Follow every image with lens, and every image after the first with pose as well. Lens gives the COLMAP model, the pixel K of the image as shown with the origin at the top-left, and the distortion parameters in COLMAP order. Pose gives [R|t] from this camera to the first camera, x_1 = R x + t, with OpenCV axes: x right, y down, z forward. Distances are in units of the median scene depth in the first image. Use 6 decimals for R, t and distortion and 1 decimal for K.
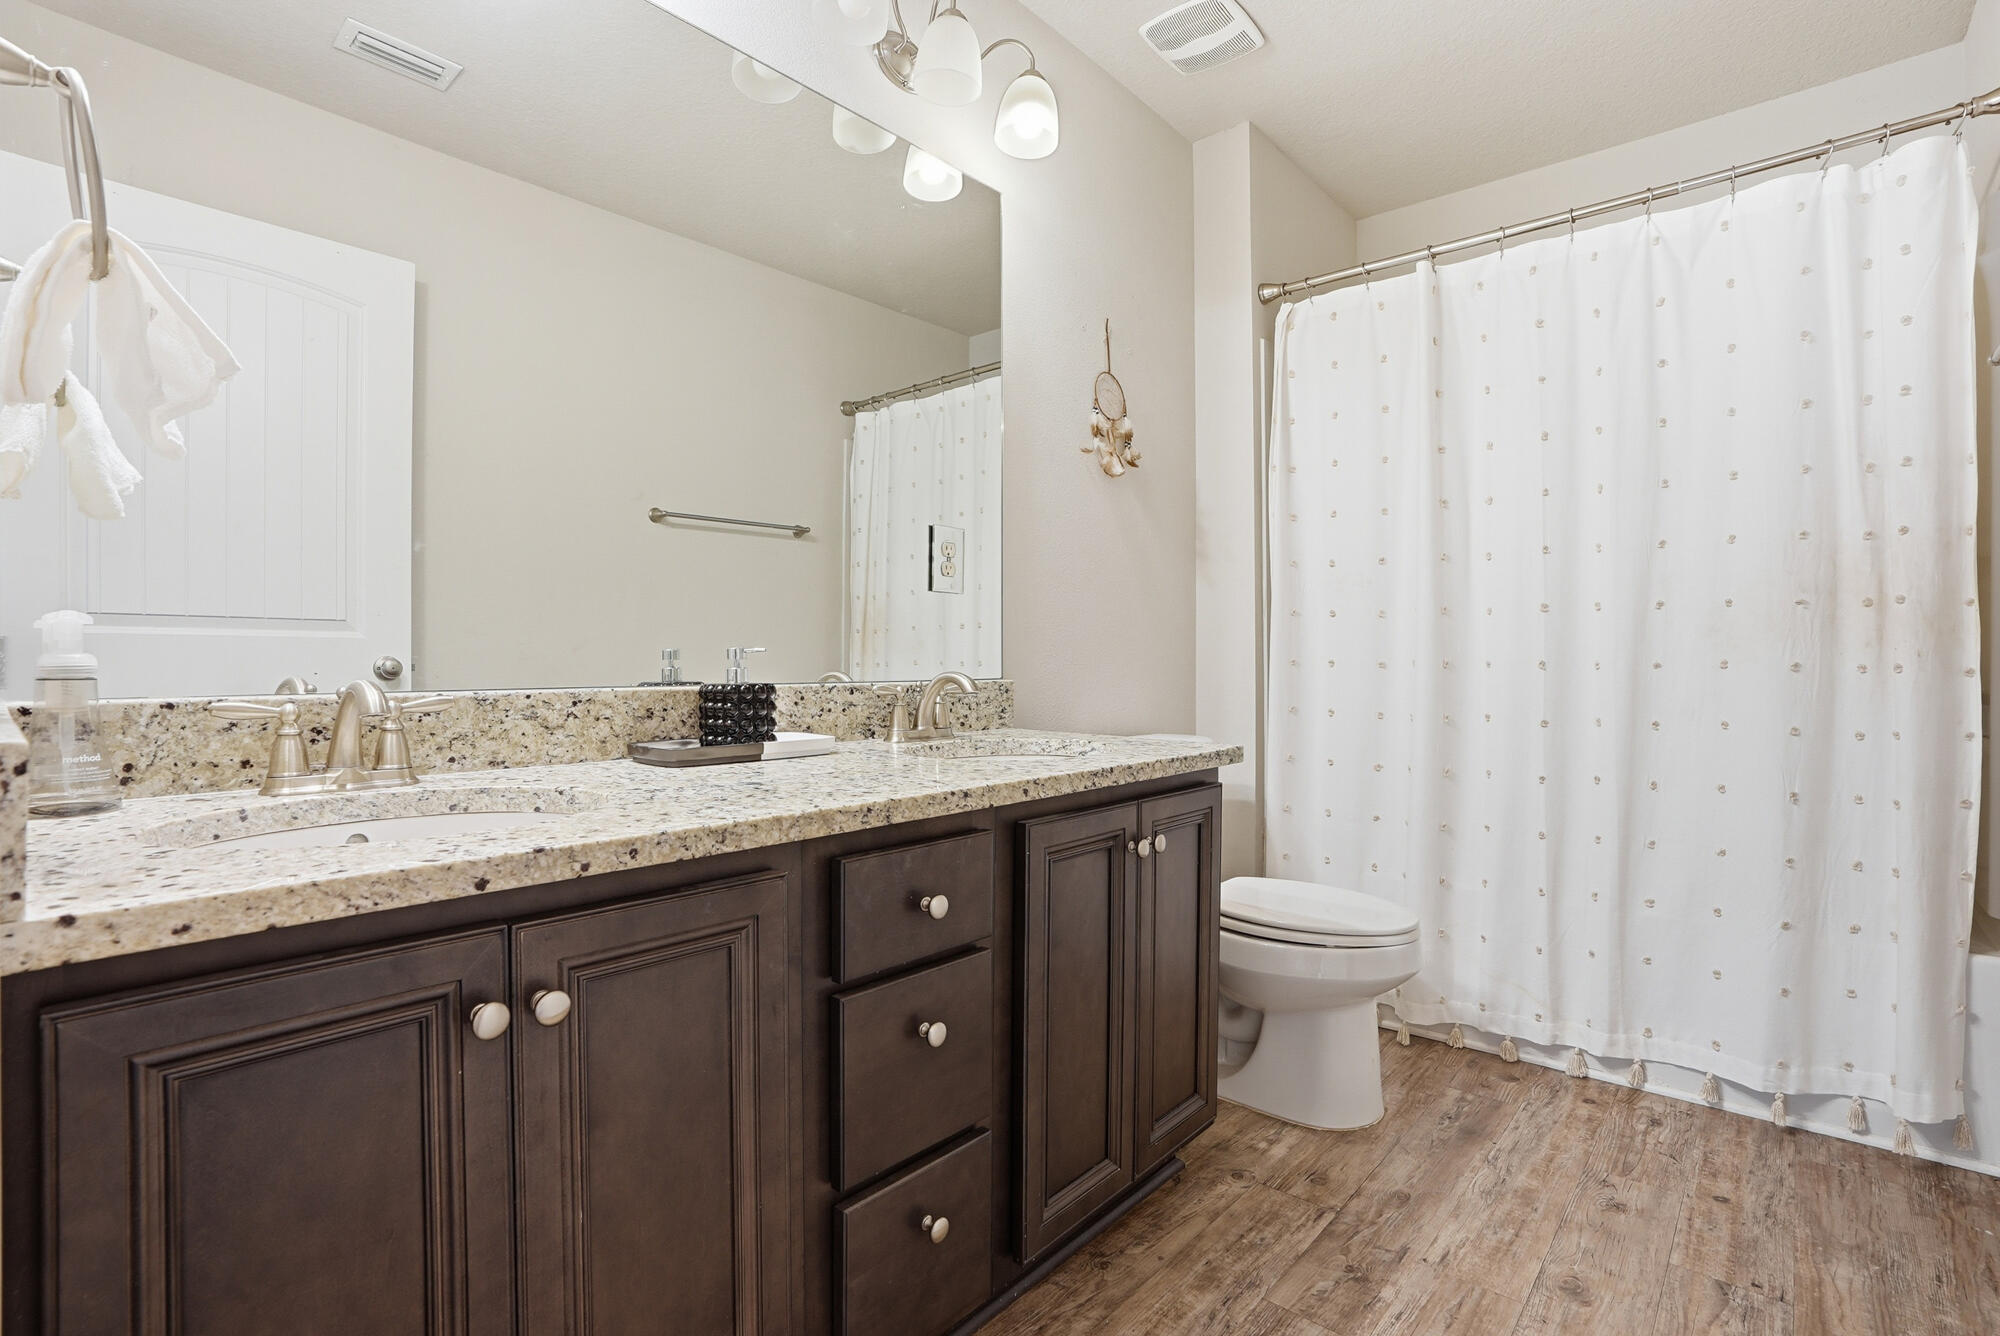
lens RADIAL K [[965.5, 0, 997.8], [0, 965.5, 666.2], [0, 0, 1]] dist [-0.000819, 0.001992]
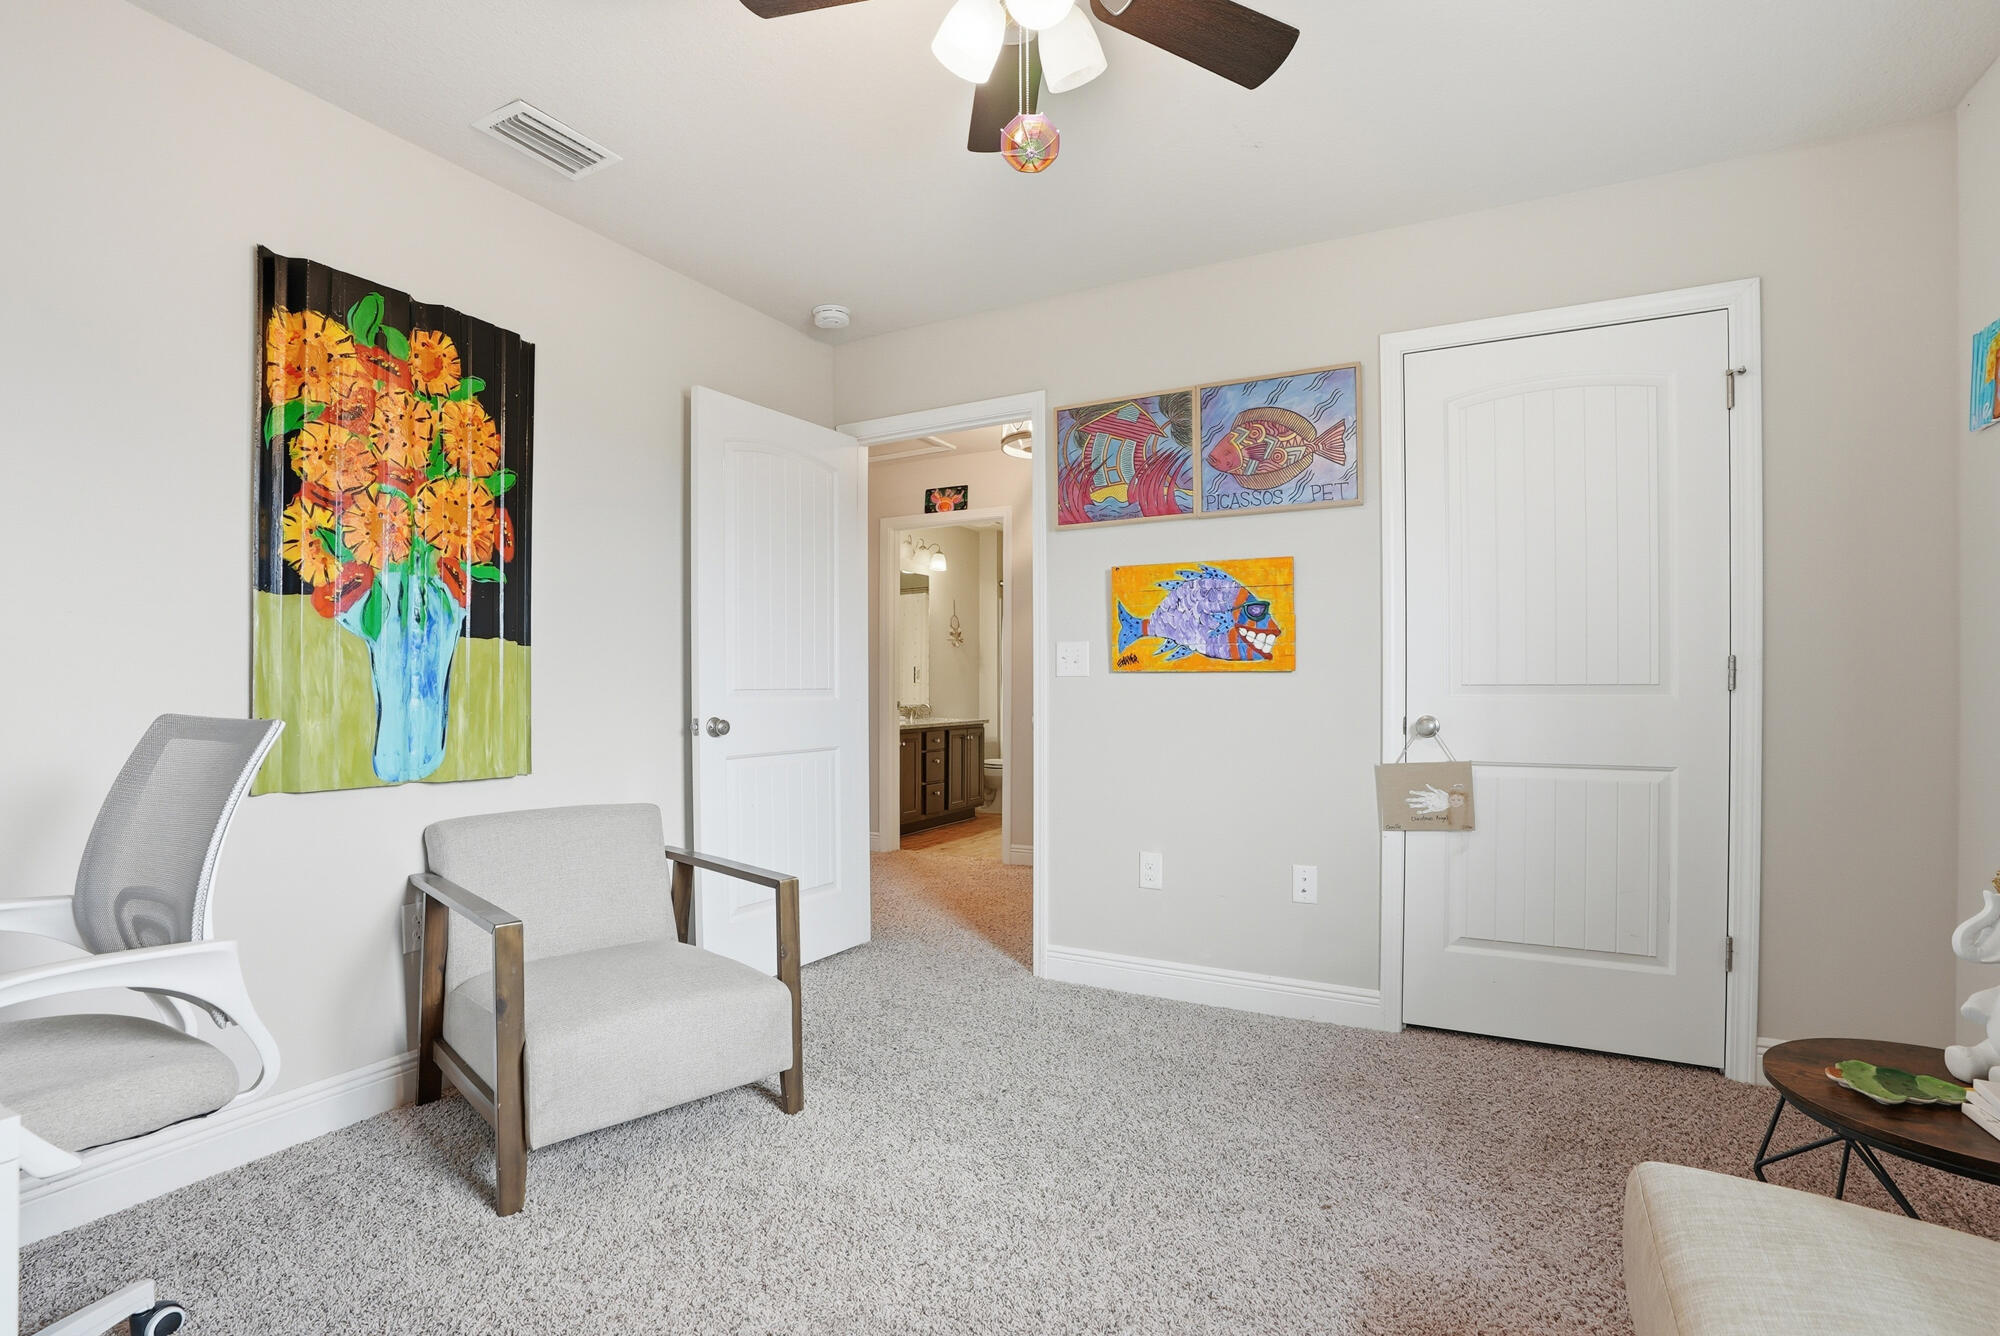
lens RADIAL K [[965.5, 0, 1000.6], [0, 965.5, 676.0], [0, 0, 1]] dist [-0.000819, 0.001992]
pose [[0.975328, 0.007076, 0.220649, -0.593223], [-0.003676, 0.999868, -0.015816, -0.042136], [-0.220732, 0.014614, 0.975225, -2.936482]]
